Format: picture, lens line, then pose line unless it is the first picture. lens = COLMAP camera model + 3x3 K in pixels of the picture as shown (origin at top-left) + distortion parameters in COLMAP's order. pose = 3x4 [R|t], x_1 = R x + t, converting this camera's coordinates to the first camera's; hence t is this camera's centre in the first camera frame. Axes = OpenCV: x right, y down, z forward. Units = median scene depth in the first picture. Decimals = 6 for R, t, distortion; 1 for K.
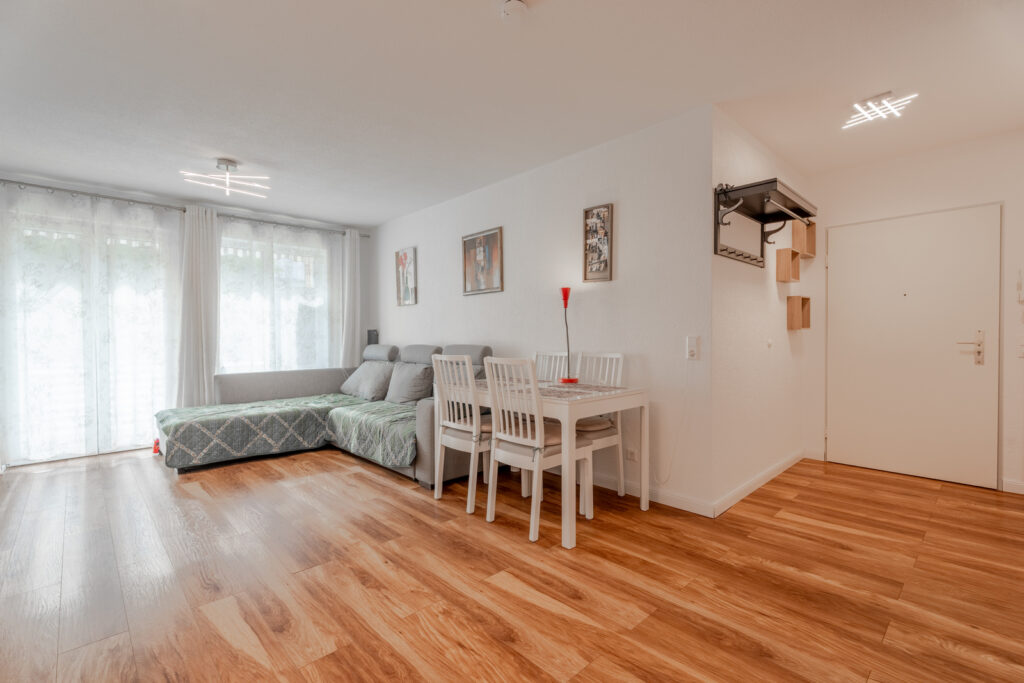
lens RADIAL K [[467.1, 0, 510.0], [0, 467.1, 340.3], [0, 0, 1]] dist [0.008465, -0.000974]
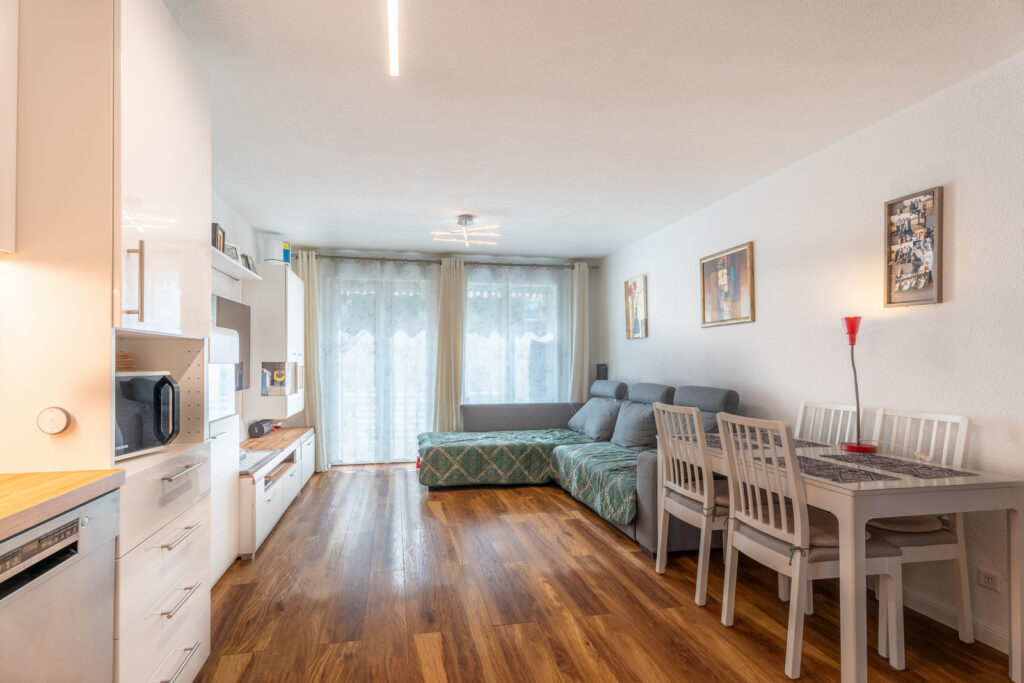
lens RADIAL K [[467.1, 0, 483.7], [0, 467.1, 351.6], [0, 0, 1]] dist [0.008465, -0.000974]
pose [[0.840491, -0.001567, -0.541823, 0.033855], [-0.012106, 0.999692, -0.021670, -0.036294], [0.541690, 0.024772, 0.840213, 0.093938]]
